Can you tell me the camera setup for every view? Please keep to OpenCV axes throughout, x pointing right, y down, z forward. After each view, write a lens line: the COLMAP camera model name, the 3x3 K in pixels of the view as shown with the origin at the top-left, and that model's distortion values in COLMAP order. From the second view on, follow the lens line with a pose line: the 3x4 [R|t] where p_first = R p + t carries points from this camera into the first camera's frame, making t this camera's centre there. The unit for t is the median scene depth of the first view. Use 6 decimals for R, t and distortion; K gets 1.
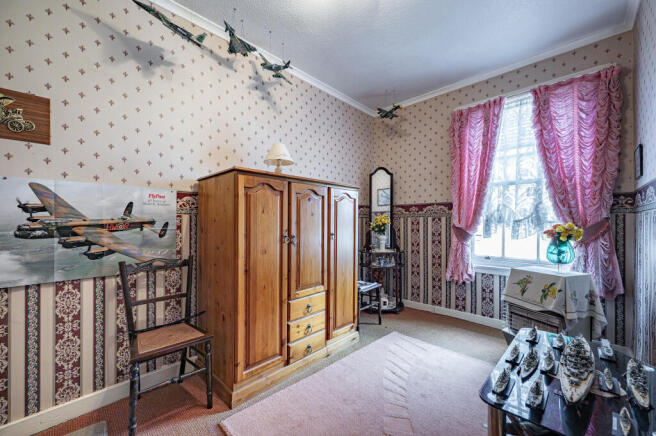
lens RADIAL K [[263.6, 0, 328.0], [0, 263.6, 218.0], [0, 0, 1]] dist [0.000512, 0.000079]
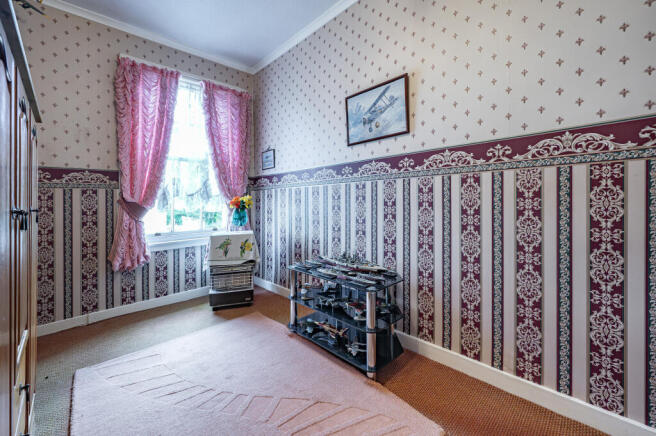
lens RADIAL K [[266.8, 0, 327.4], [0, 266.8, 203.0], [0, 0, 1]] dist [-0.000314, 0.000044]
pose [[0.035252, -0.004861, 0.999367, -0.335756], [0.002658, 0.999985, 0.004770, 0.038365], [-0.999375, 0.002488, 0.035264, 0.381758]]
